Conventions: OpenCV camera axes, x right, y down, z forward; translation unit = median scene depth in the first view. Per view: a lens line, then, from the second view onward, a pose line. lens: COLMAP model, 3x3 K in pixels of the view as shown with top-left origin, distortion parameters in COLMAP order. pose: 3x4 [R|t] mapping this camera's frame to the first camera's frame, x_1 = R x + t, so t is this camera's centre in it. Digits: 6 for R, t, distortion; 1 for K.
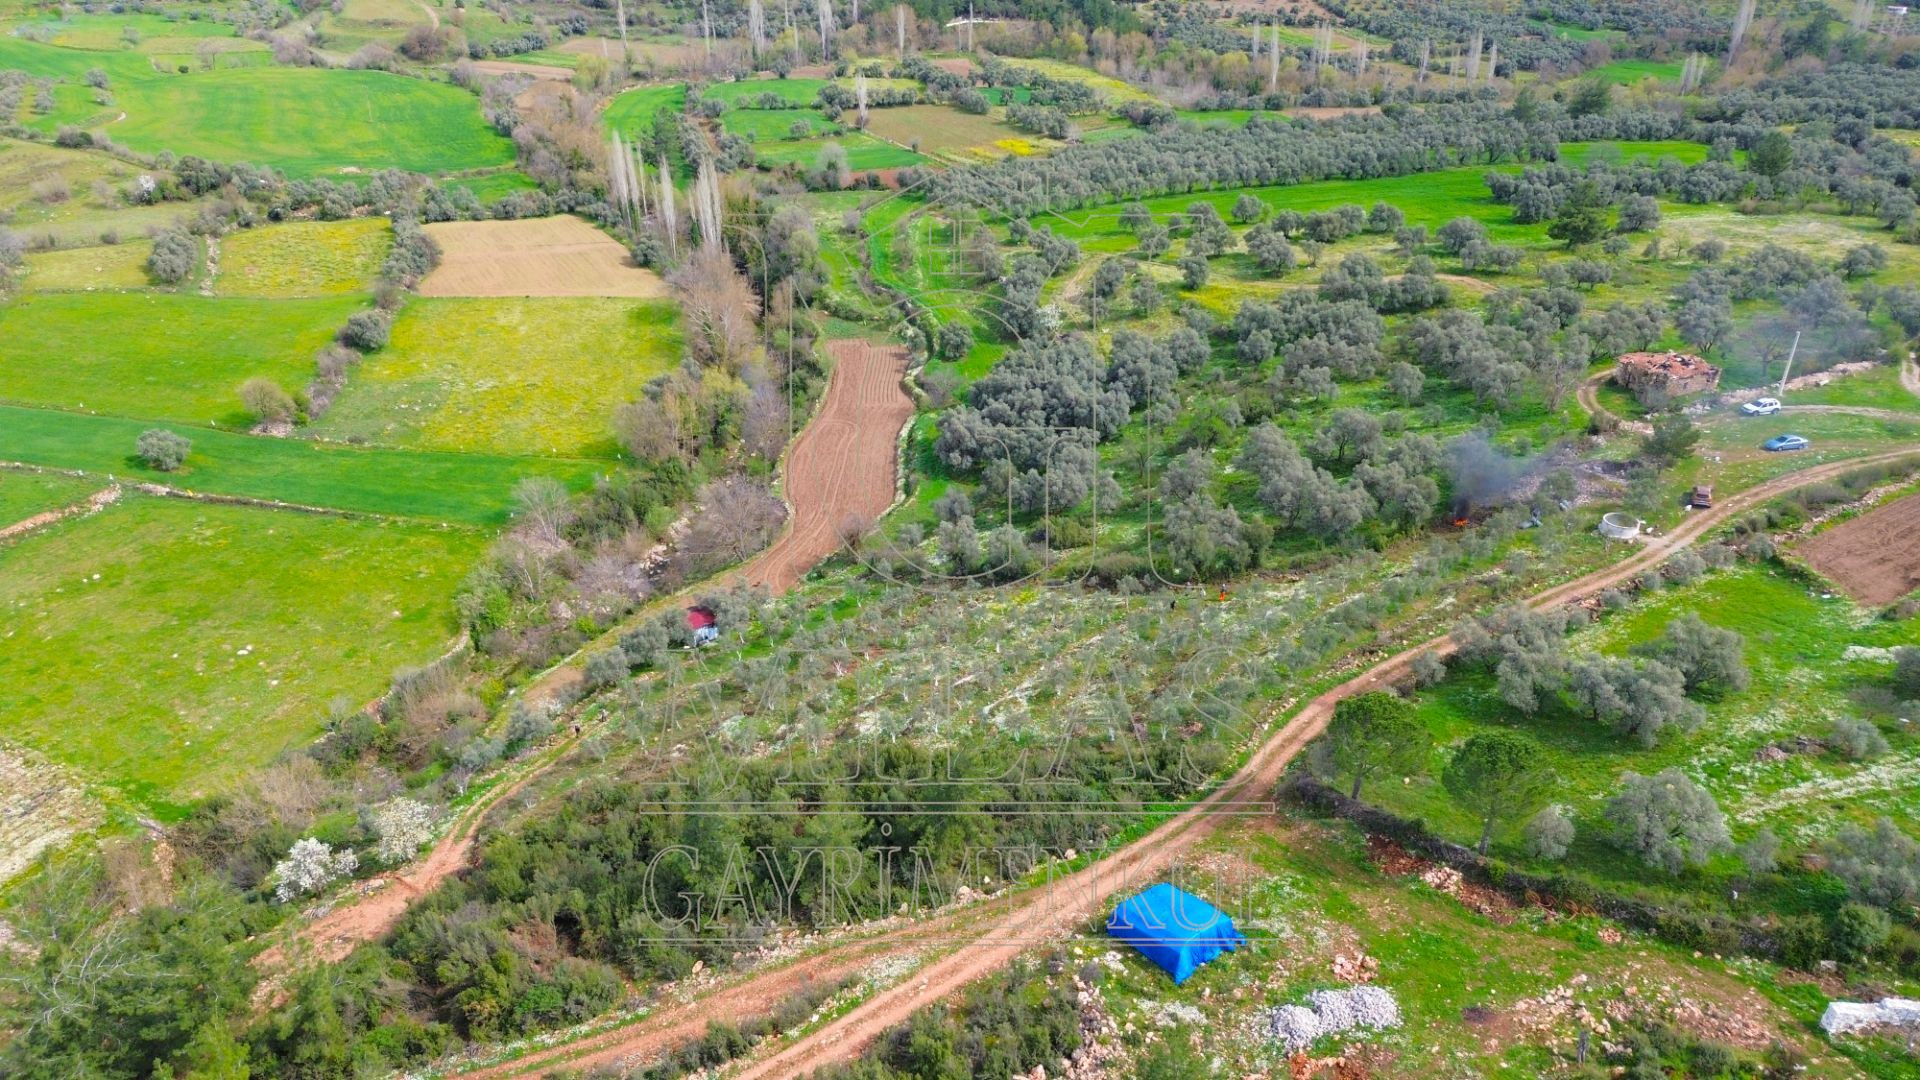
lens RADIAL K [[1358.7, 0, 960.0], [0, 1358.7, 540.0], [0, 0, 1]] dist [0.073830, -0.083418]
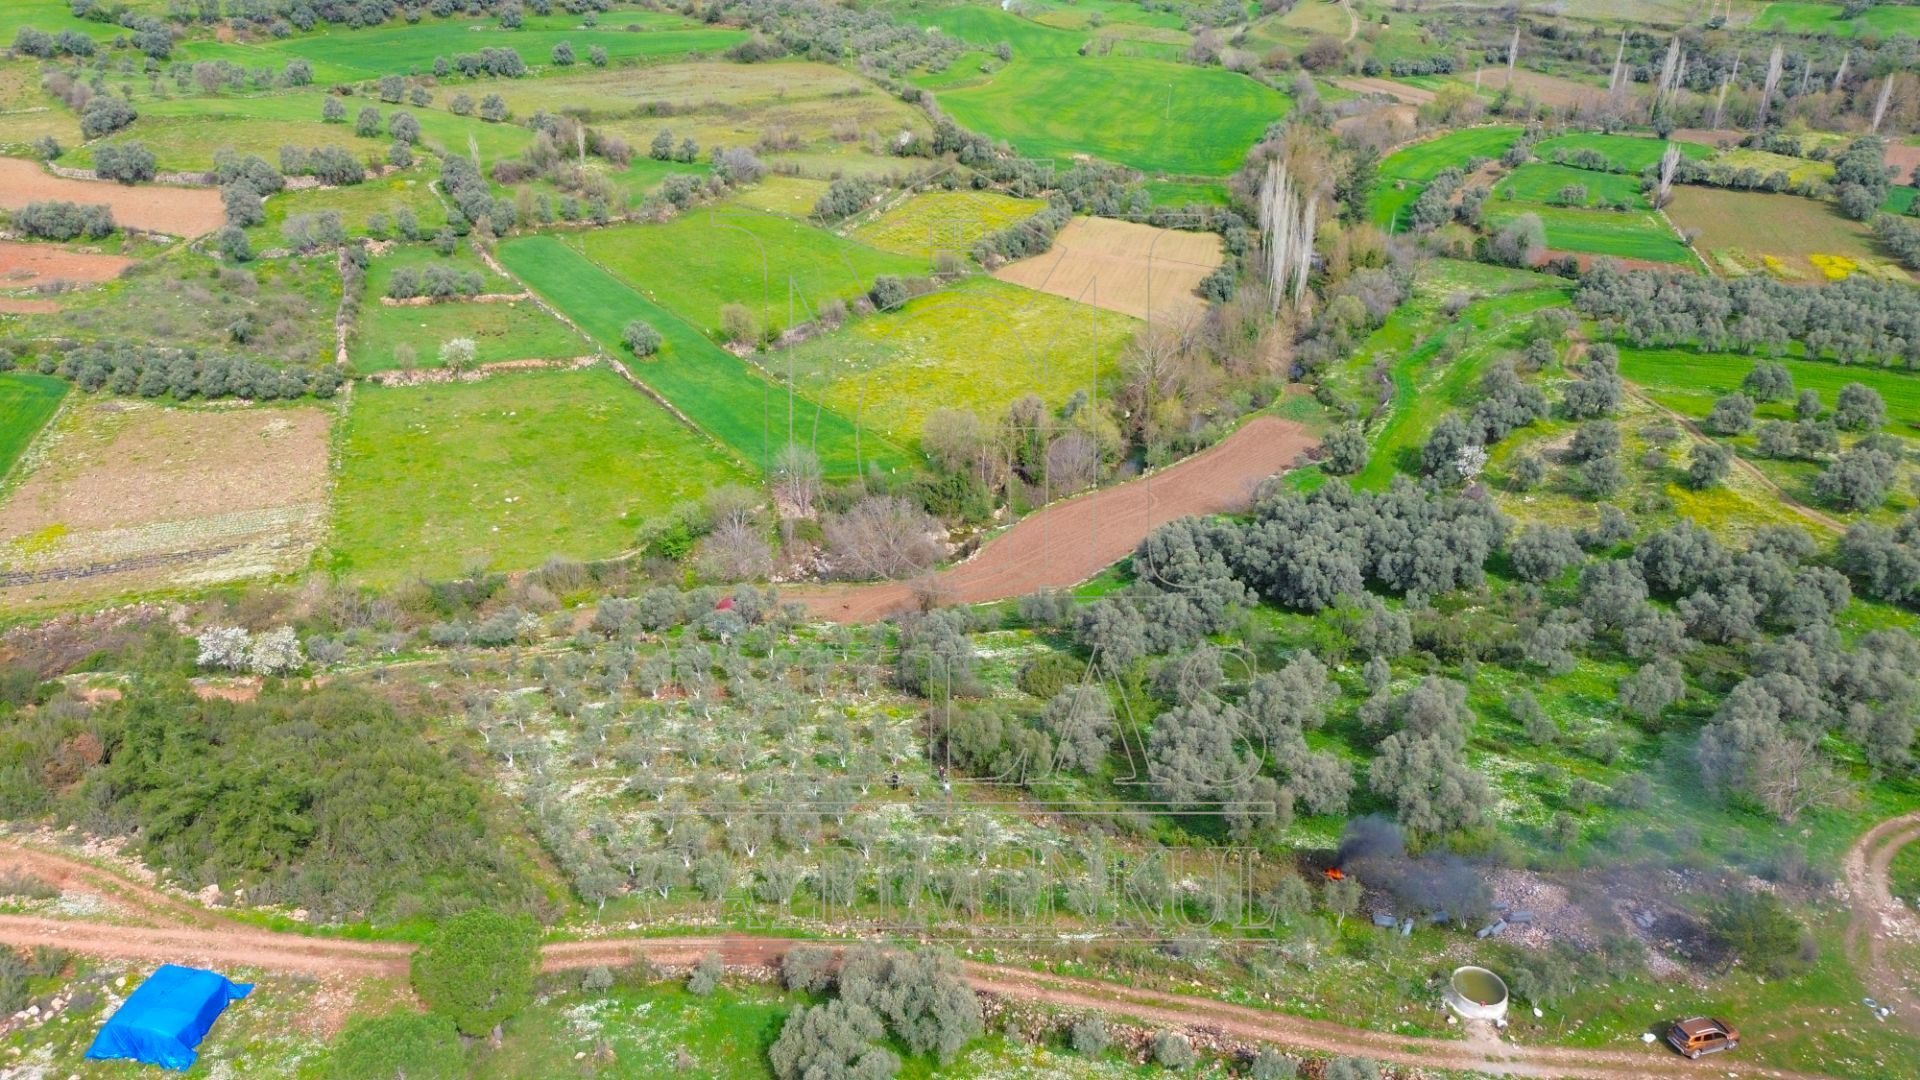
lens RADIAL K [[1358.7, 0, 960.0], [0, 1358.7, 540.0], [0, 0, 1]] dist [0.073830, -0.083418]
pose [[0.709177, 0.337368, -0.619072, 0.283451], [-0.342625, 0.932334, 0.115589, -0.087133], [0.616178, 0.130137, 0.776781, 0.158149]]
